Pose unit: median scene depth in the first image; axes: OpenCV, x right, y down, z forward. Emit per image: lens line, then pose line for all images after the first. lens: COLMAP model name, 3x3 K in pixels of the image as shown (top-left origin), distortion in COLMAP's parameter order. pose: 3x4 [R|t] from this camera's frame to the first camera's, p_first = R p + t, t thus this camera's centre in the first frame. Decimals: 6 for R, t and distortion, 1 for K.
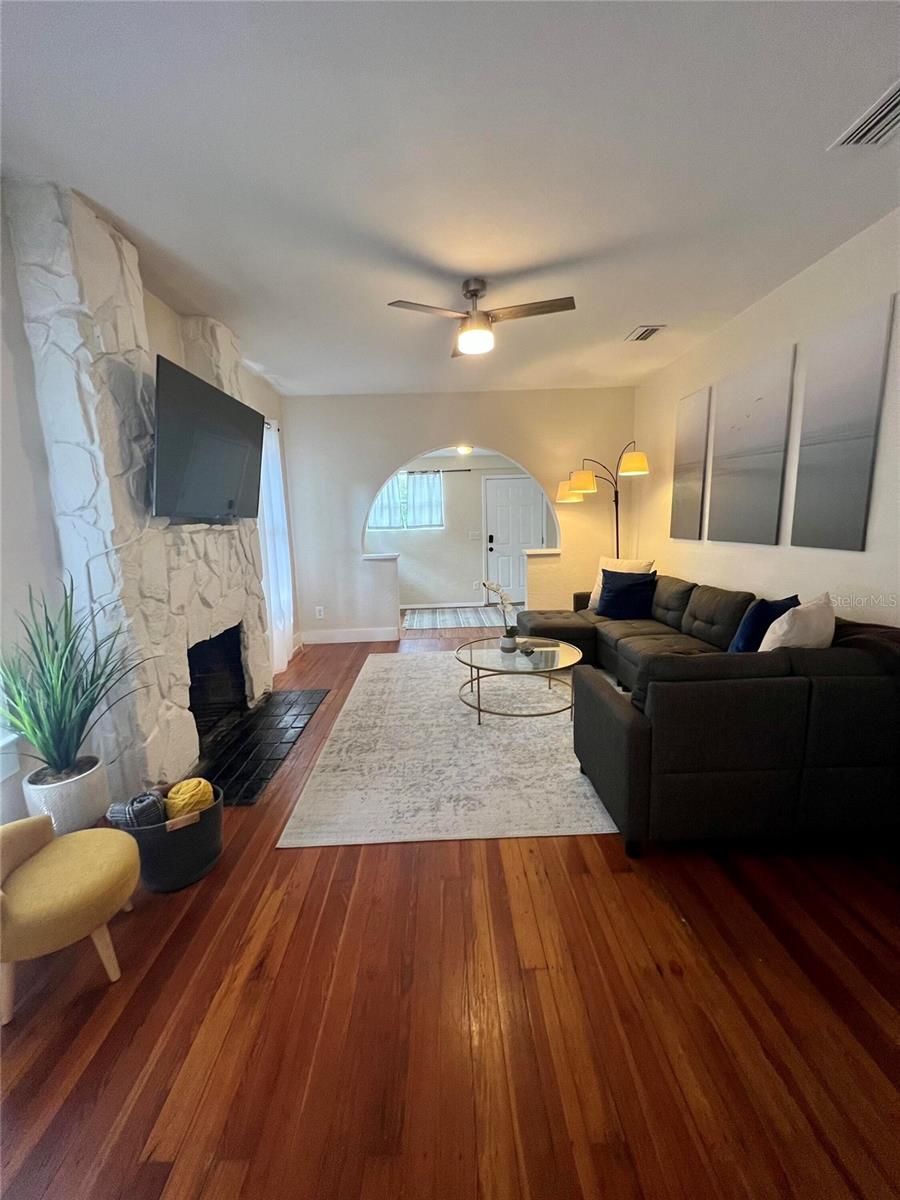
lens RADIAL K [[482.1, 0, 450.0], [0, 482.1, 600.0], [0, 0, 1]] dist [0.000000, 0.000128]
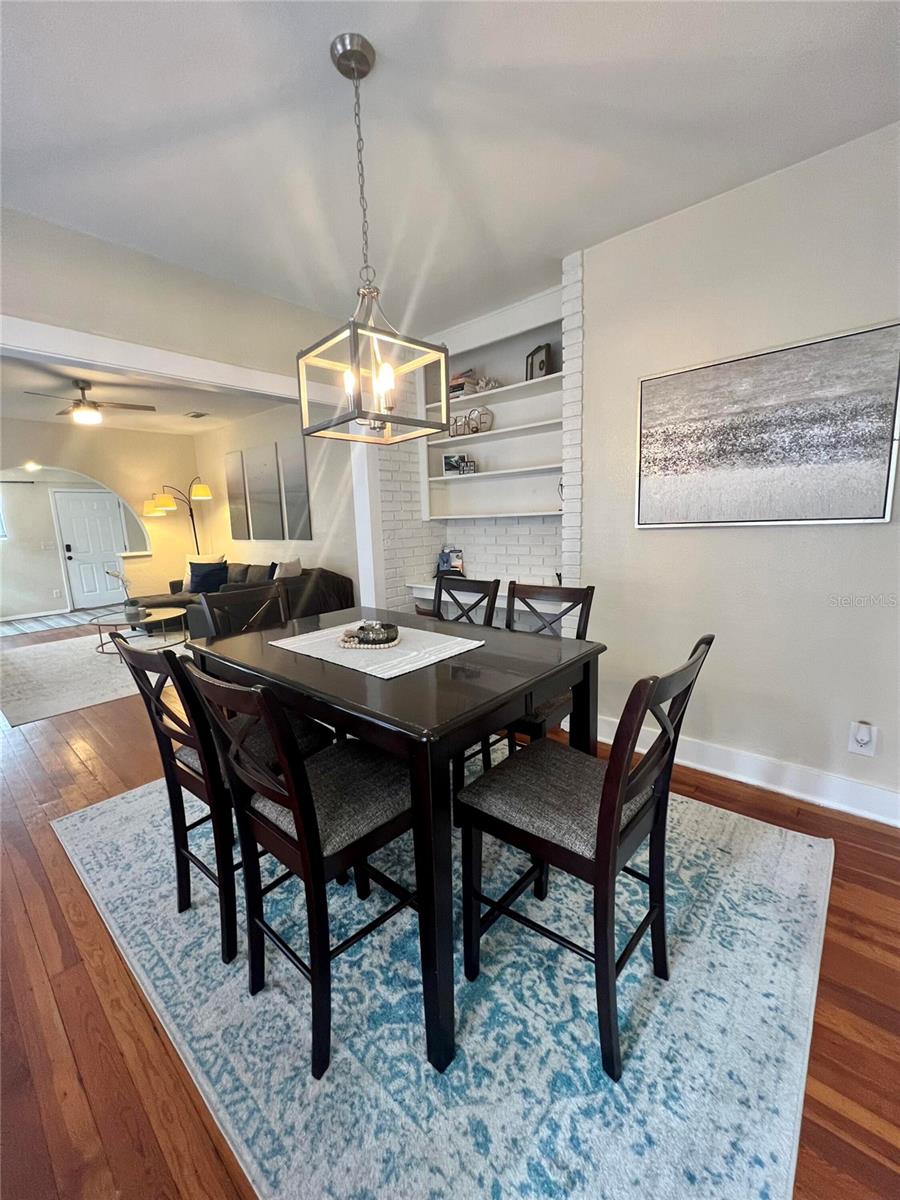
lens RADIAL K [[482.1, 0, 450.0], [0, 482.1, 600.0], [0, 0, 1]] dist [0.000000, 0.000128]
pose [[0.677961, -0.120075, 0.725225, -0.229056], [0.133797, 0.990246, 0.038877, 0.102089], [-0.722819, 0.070675, 0.687414, -0.586984]]
